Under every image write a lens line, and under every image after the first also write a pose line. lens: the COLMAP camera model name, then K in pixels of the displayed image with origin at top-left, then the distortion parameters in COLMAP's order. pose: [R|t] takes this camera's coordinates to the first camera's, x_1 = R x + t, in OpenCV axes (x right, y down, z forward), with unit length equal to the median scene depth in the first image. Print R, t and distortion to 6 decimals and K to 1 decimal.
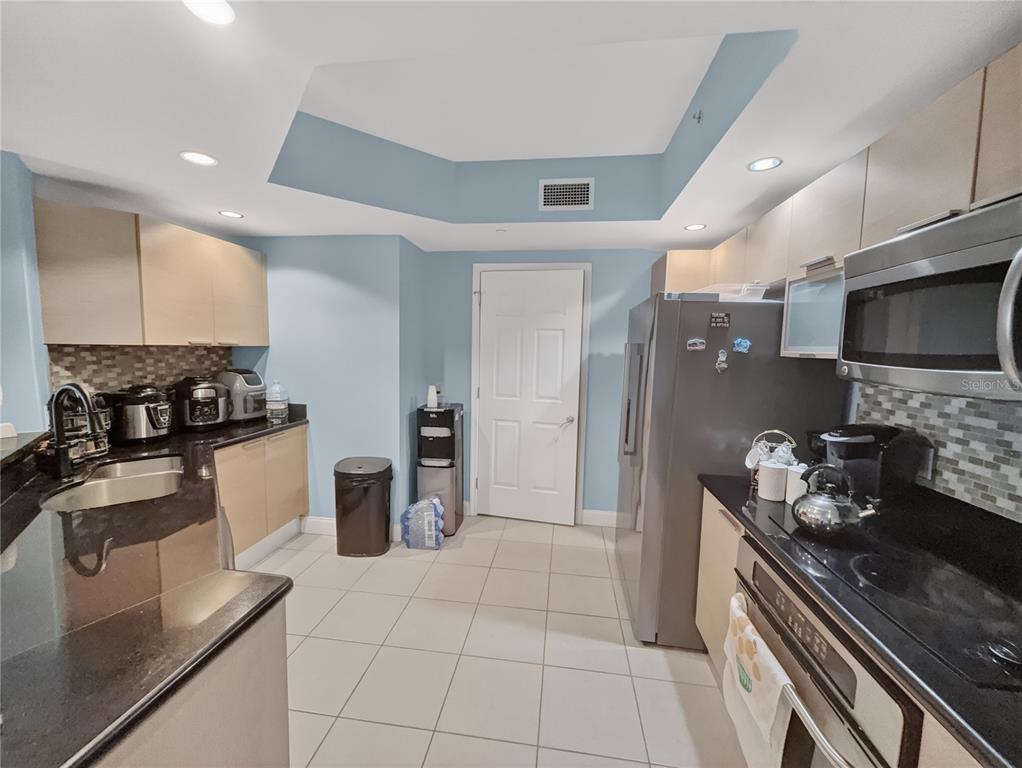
lens RADIAL K [[406.6, 0, 509.9], [0, 406.6, 384.8], [0, 0, 1]] dist [0.000993, -0.000017]
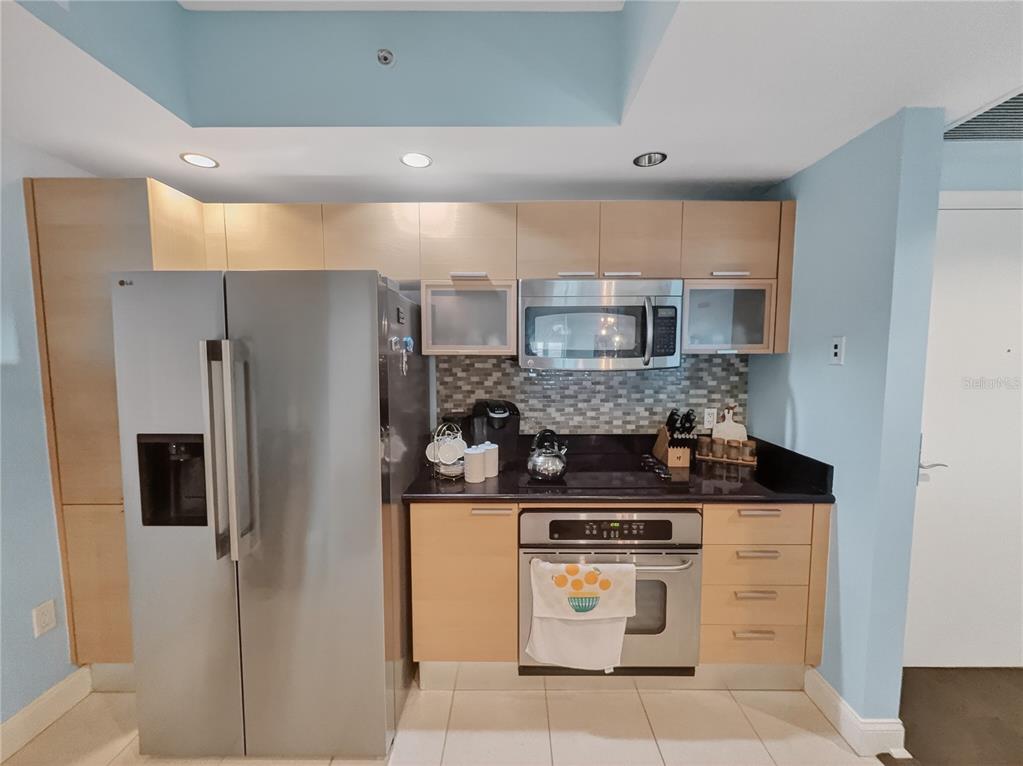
lens RADIAL K [[407.0, 0, 512.2], [0, 407.0, 381.3], [0, 0, 1]] dist [0.000993, -0.000017]
pose [[-0.129390, -0.089860, 0.987514, -0.497112], [0.089078, 0.990806, 0.101831, -0.106711], [-0.987585, 0.101142, -0.120196, 1.099114]]
